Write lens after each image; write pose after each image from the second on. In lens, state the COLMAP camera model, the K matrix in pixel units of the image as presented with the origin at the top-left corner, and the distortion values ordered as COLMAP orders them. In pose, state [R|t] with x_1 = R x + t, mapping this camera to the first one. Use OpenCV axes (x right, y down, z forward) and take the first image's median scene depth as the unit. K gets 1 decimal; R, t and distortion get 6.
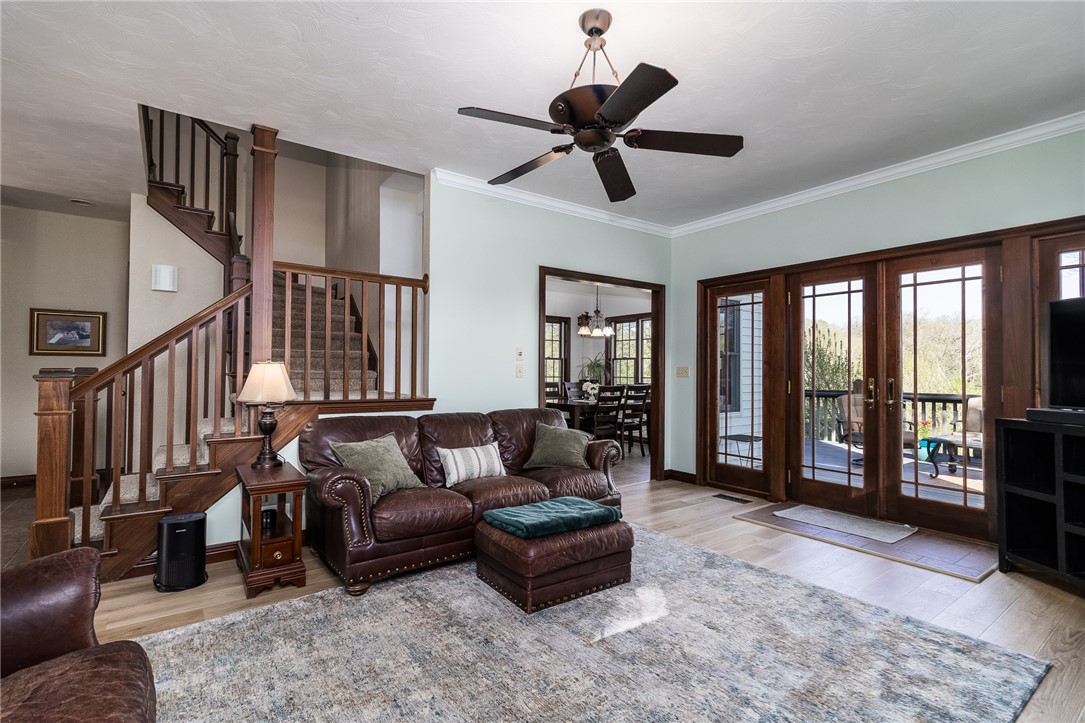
lens RADIAL K [[510.1, 0, 531.9], [0, 510.1, 360.2], [0, 0, 1]] dist [0.010080, 0.000177]
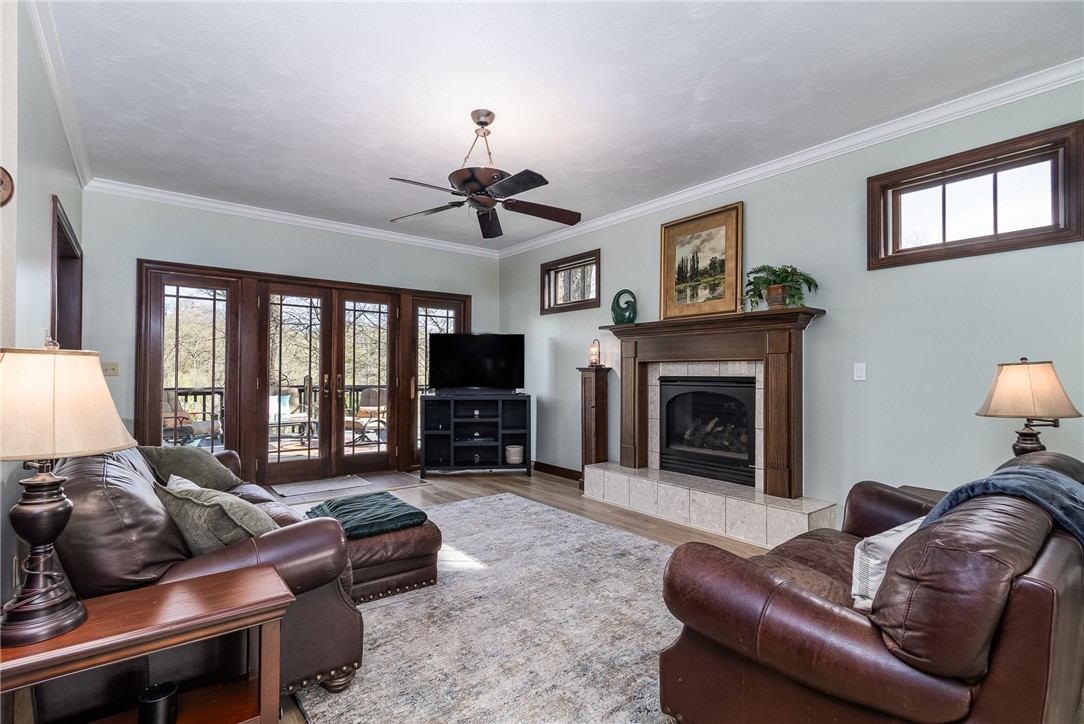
lens RADIAL K [[509.6, 0, 542.4], [0, 509.6, 365.7], [0, 0, 1]] dist [0.010080, 0.000177]
pose [[-0.051965, 0.005469, 0.998634, -0.733929], [-0.026268, 0.999632, -0.006841, 0.006957], [-0.998303, -0.026588, -0.051803, 0.528375]]
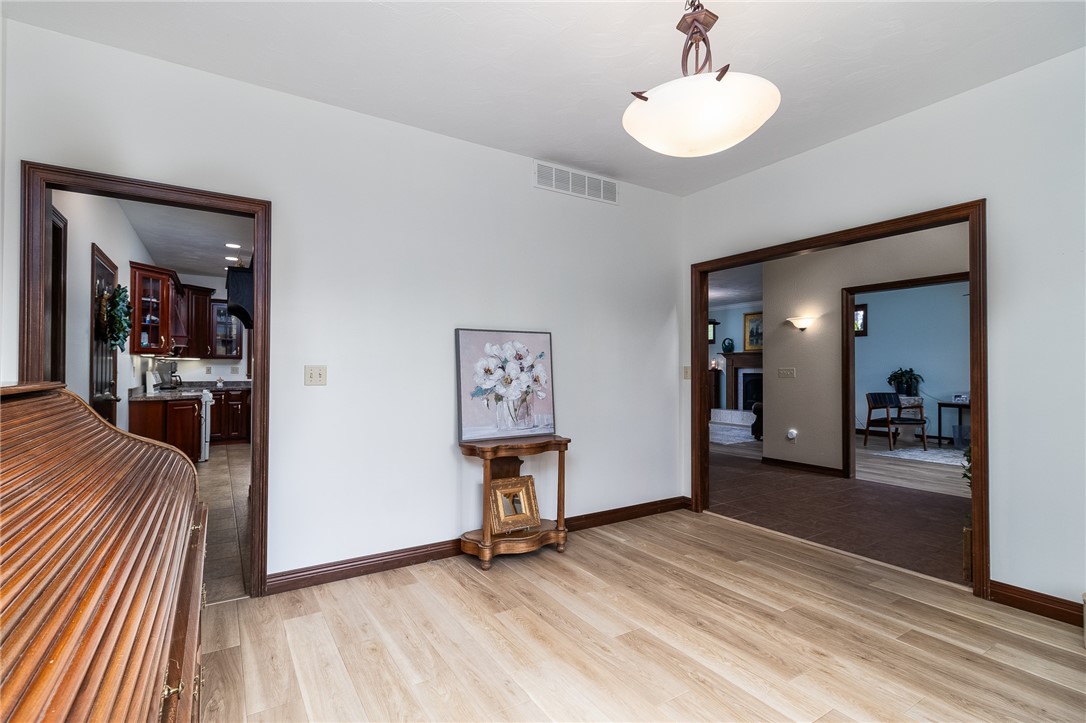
lens RADIAL K [[510.6, 0, 547.2], [0, 510.6, 360.7], [0, 0, 1]] dist [0.010080, 0.000177]
pose [[0.046631, 0.002948, 0.998908, -2.547099], [-0.019432, 0.999809, -0.002044, -0.028514], [-0.998723, -0.019315, 0.046679, 1.178621]]
